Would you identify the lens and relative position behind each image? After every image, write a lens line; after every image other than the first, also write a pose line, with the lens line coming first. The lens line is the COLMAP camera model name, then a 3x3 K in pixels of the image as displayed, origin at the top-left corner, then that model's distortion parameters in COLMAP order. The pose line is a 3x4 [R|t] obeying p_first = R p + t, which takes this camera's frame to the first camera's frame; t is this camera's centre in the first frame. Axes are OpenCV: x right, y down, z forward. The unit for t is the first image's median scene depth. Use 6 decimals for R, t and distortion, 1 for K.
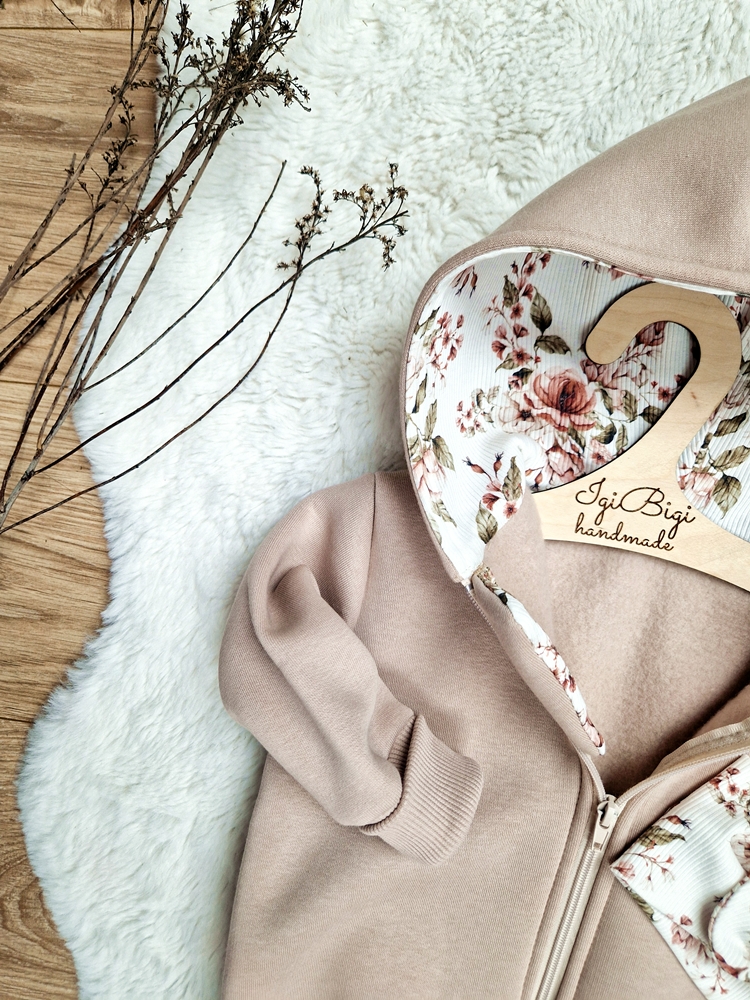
lens RADIAL K [[681.1, 0, 365.5], [0, 681.1, 502.3], [0, 0, 1]] dist [0.051127, -0.059111]
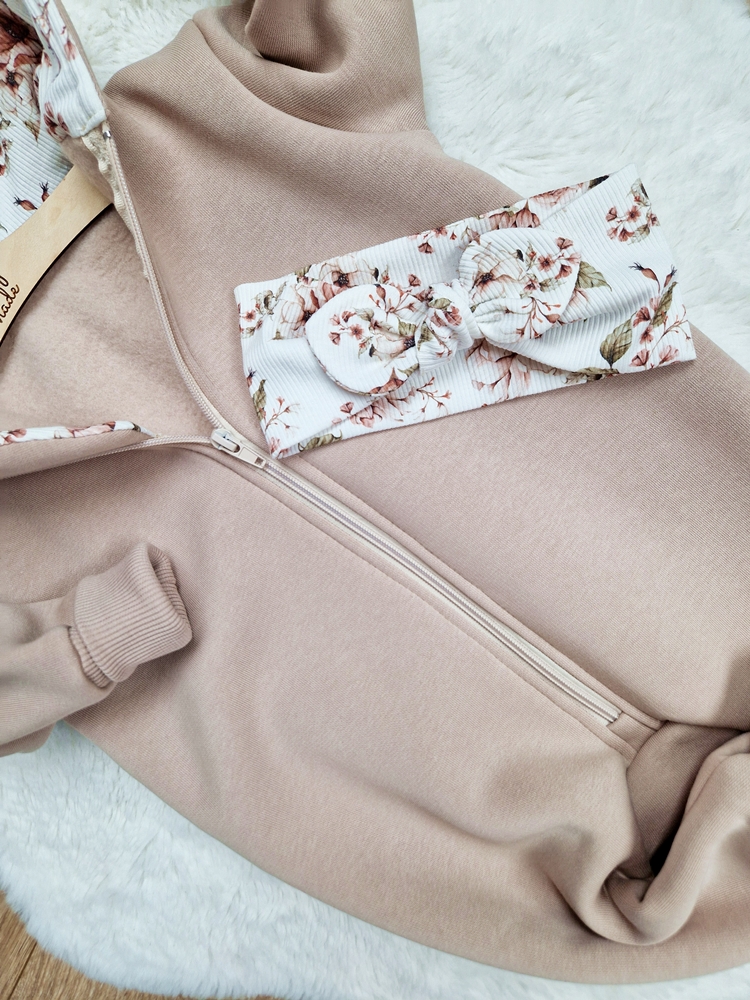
lens RADIAL K [[681.1, 0, 373.1], [0, 681.1, 491.6], [0, 0, 1]] dist [0.051127, -0.059111]
pose [[0.365544, -0.930788, 0.003409, 0.352455], [0.929250, 0.364725, -0.058903, 0.724687], [0.053582, 0.024699, 0.998258, 0.019693]]
